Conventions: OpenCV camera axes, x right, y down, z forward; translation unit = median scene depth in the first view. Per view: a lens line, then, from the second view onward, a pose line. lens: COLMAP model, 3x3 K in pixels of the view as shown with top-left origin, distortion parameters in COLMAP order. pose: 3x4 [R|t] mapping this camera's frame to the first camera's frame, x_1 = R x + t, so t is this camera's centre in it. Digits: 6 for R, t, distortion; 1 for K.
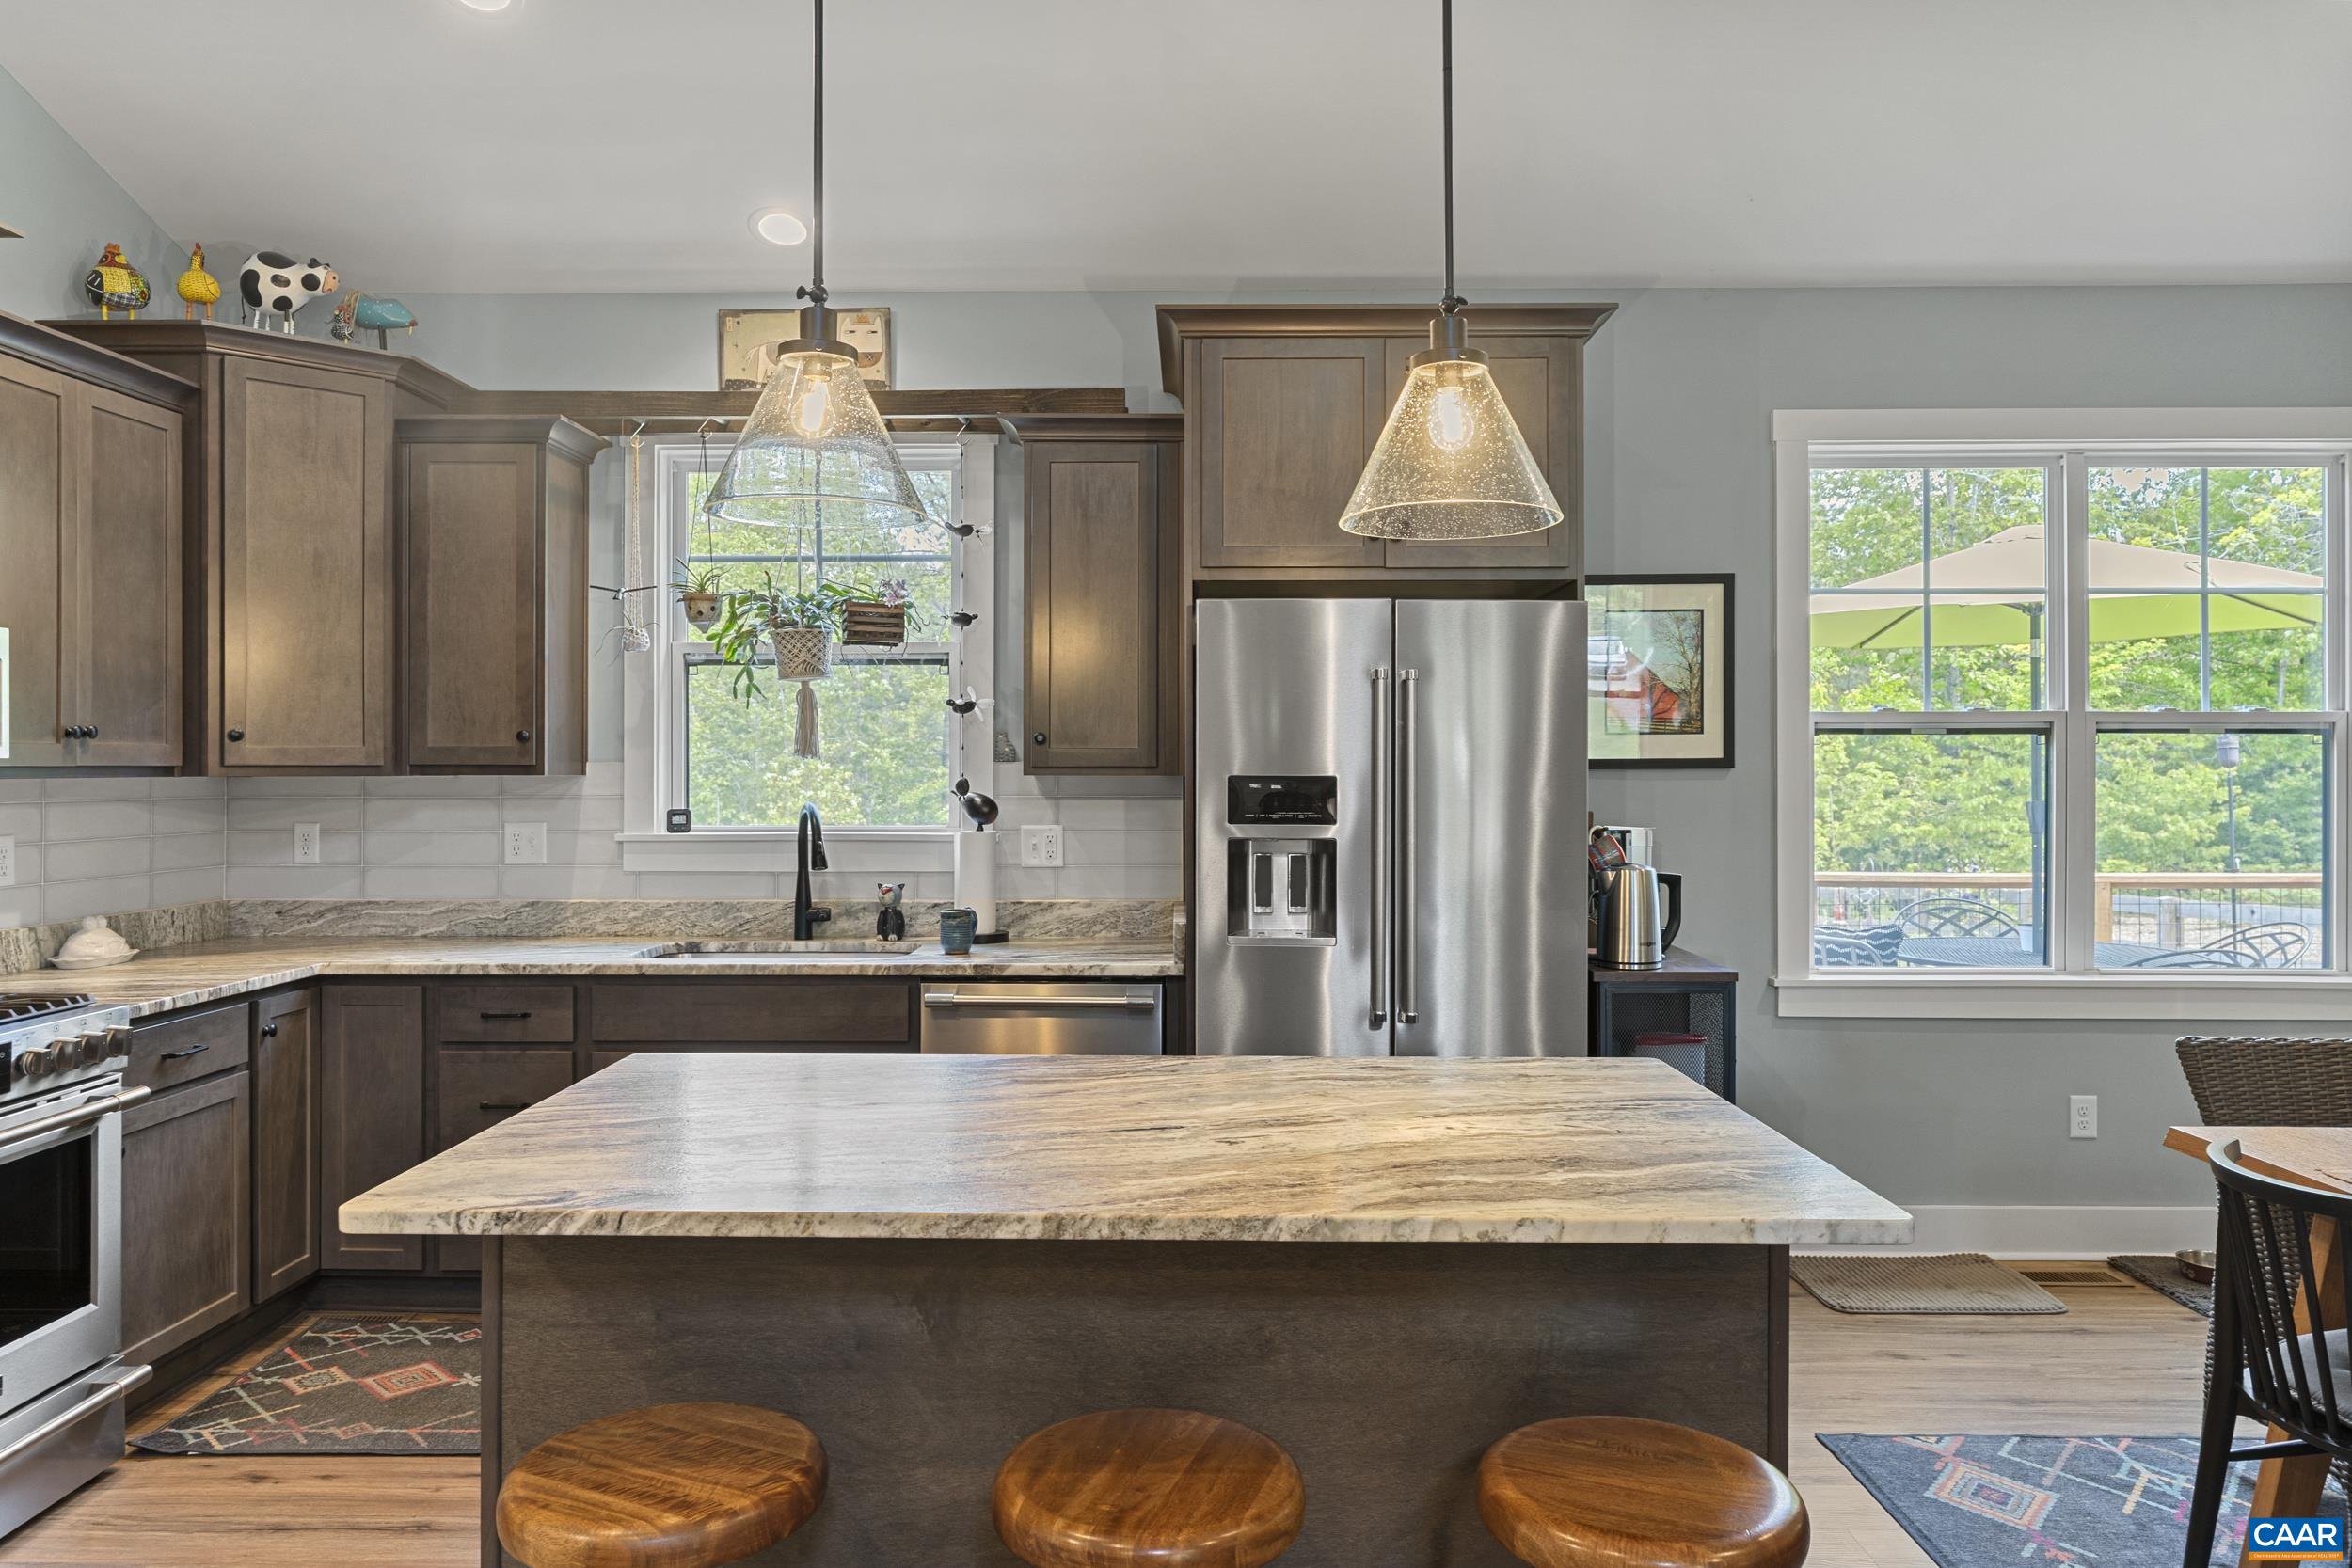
lens RADIAL K [[1566.1, 0, 1162.3], [0, 1566.1, 766.7], [0, 0, 1]] dist [-0.004349, 0.007131]
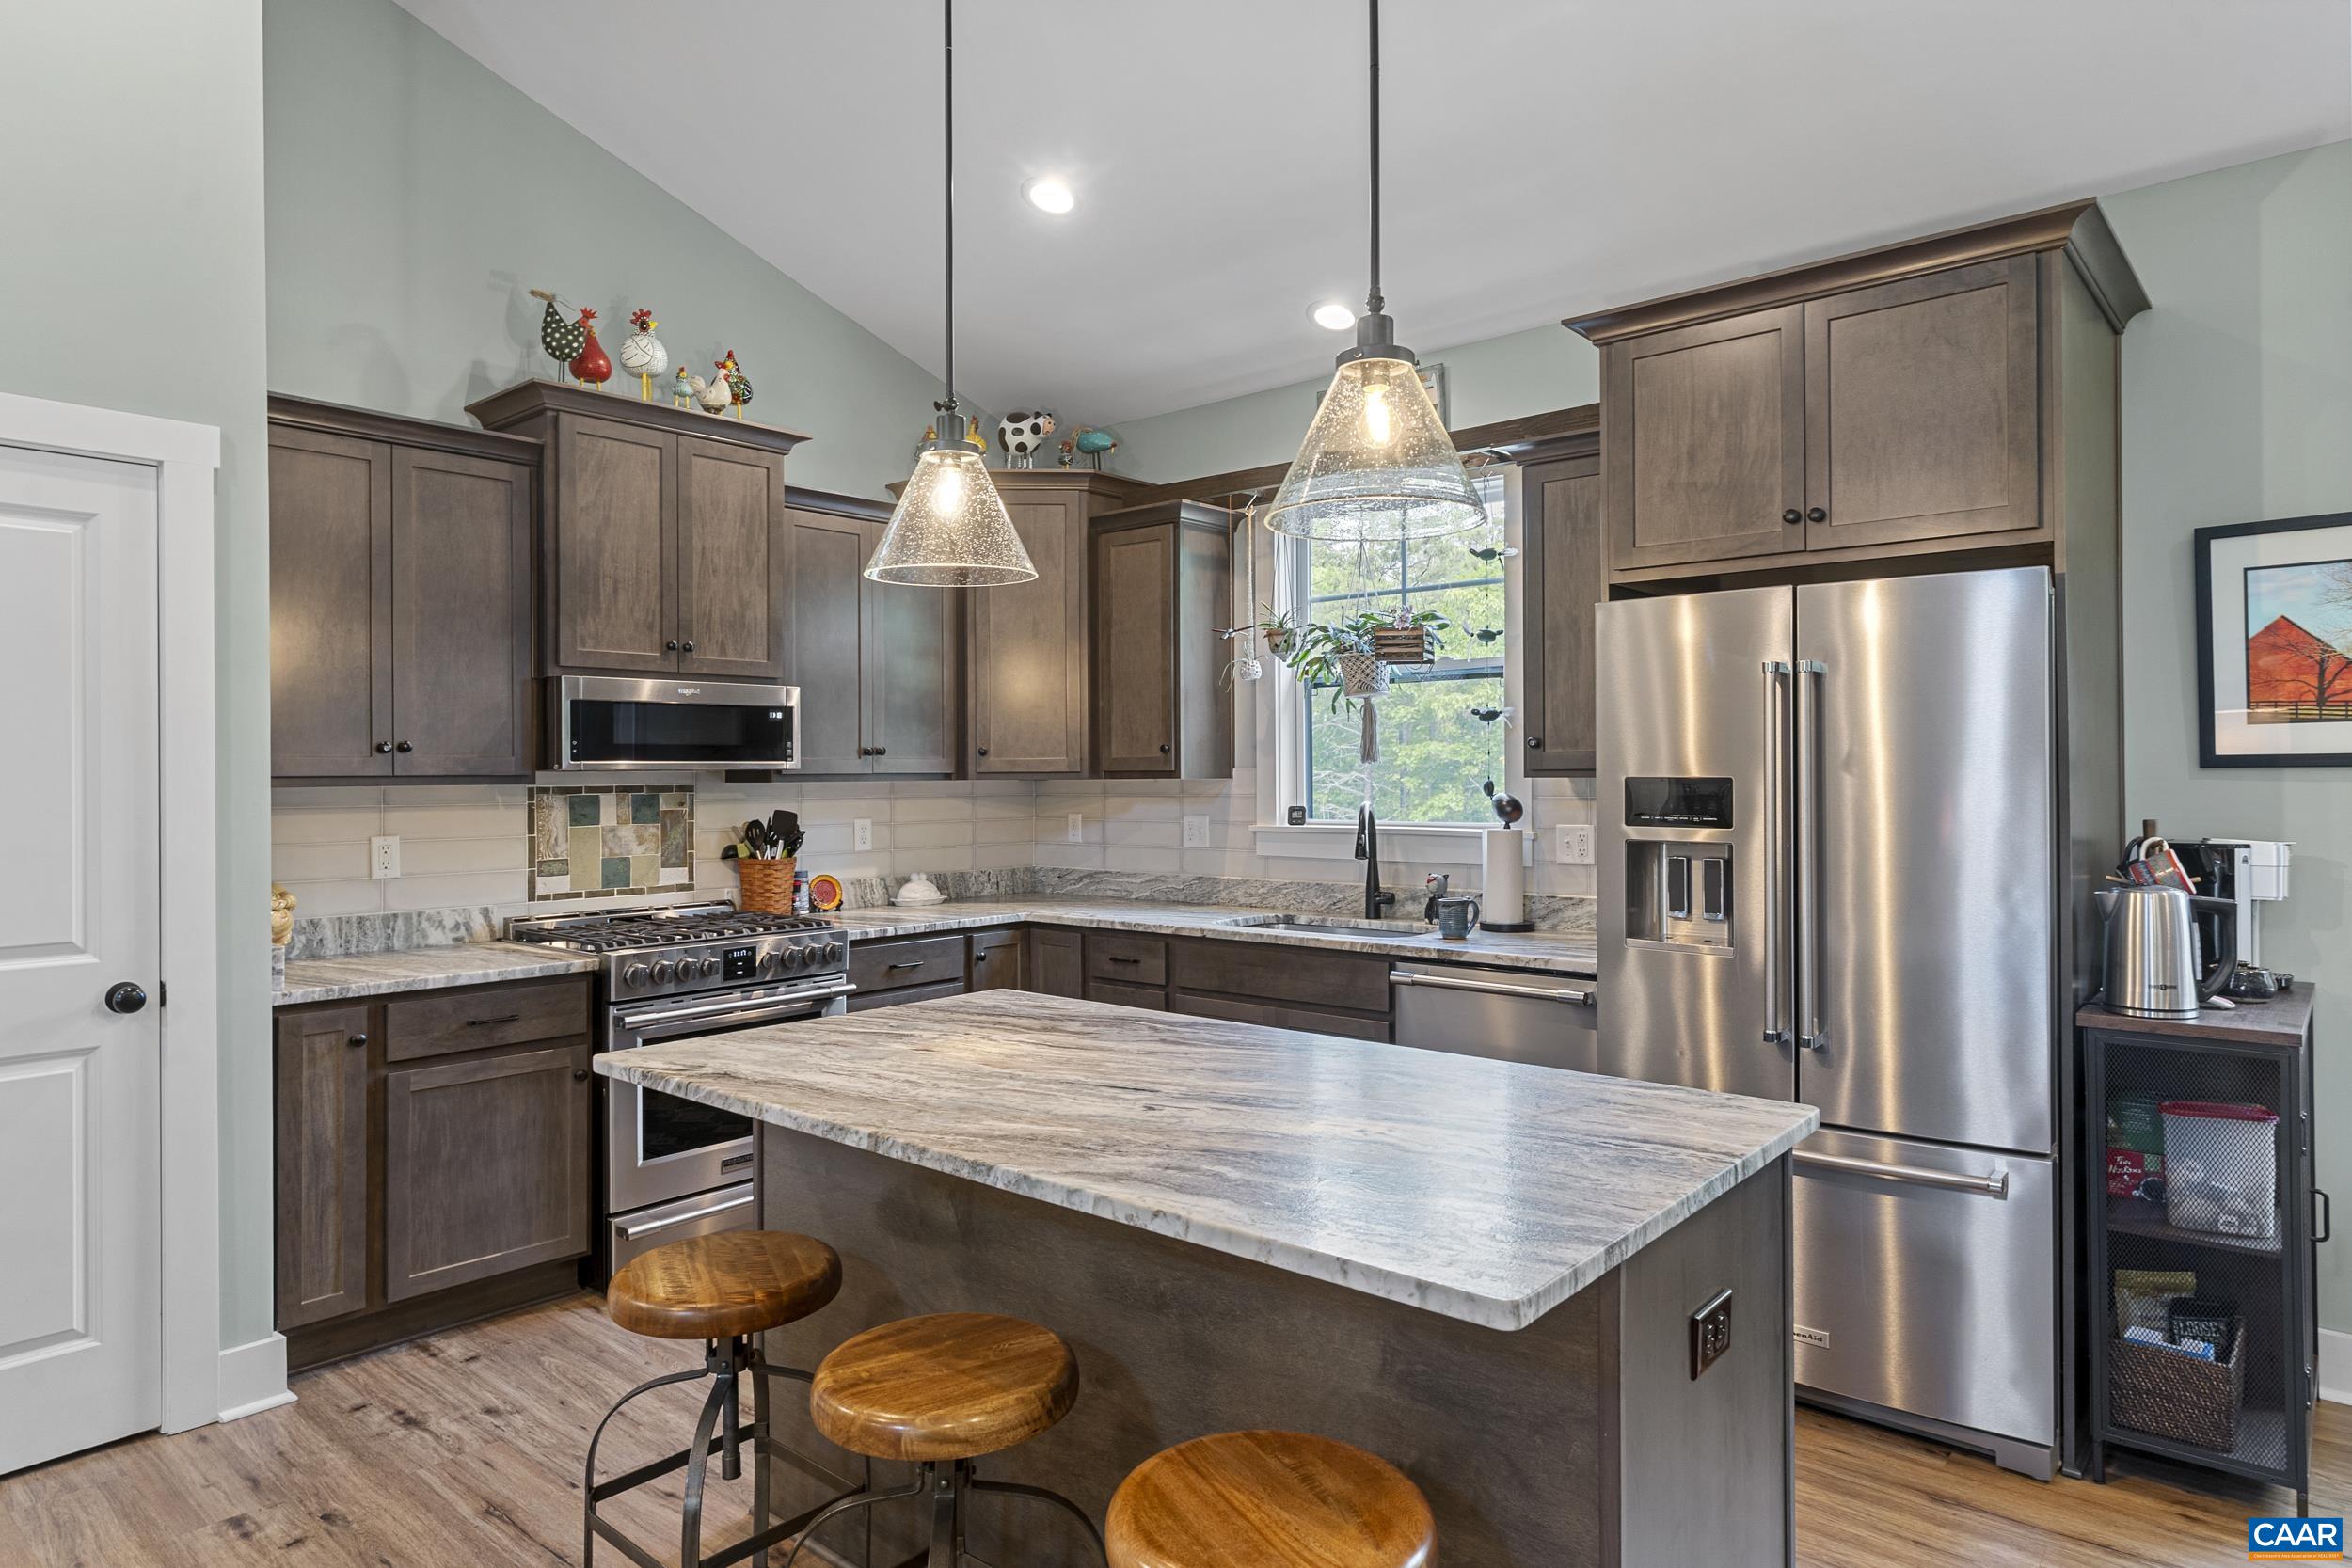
lens RADIAL K [[1368.2, 0, 1180.9], [0, 1368.2, 768.7], [0, 0, 1]] dist [-0.004304, 0.004630]
pose [[0.773410, -0.006925, -0.633869, 0.340751], [0.006222, 0.999975, -0.003334, 0.001178], [0.633876, -0.001365, 0.773433, 0.133447]]
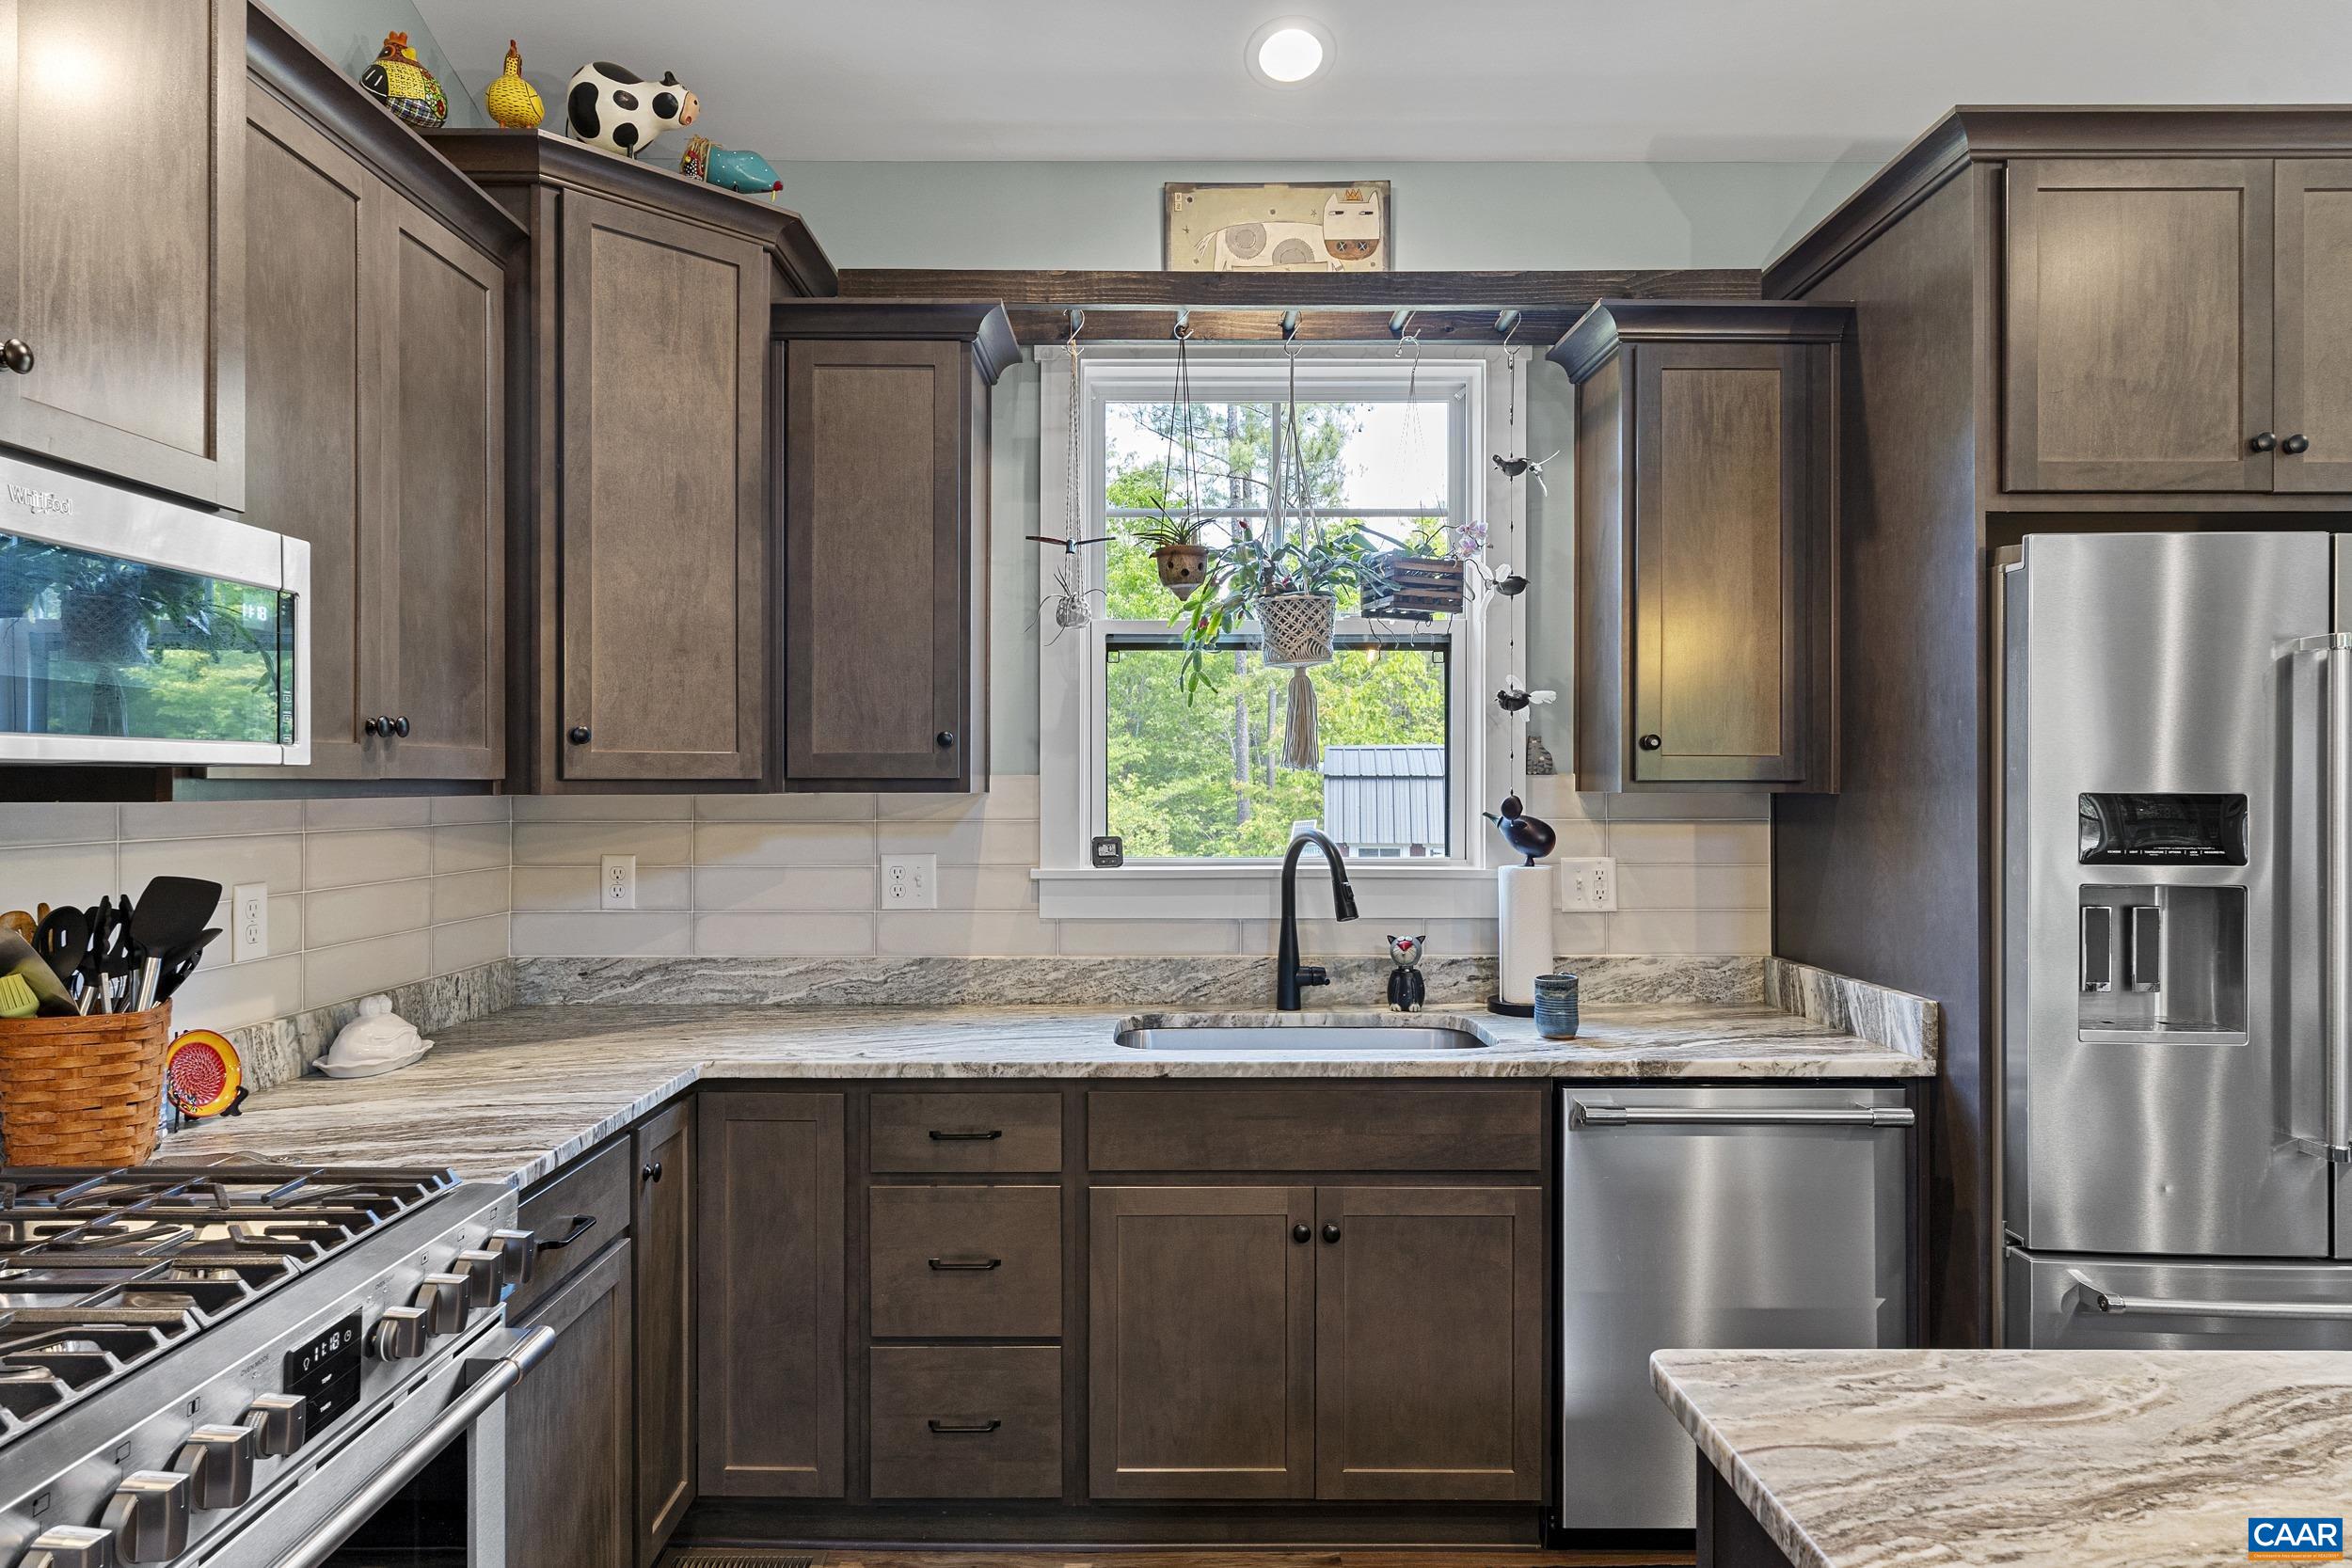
lens RADIAL K [[1368.2, 0, 1176.5], [0, 1368.2, 785.2], [0, 0, 1]] dist [-0.004304, 0.004630]
pose [[0.999805, -0.000593, 0.019750, -0.328655], [0.000574, 0.999999, 0.000951, 0.001524], [-0.019750, -0.000940, 0.999805, 0.375912]]
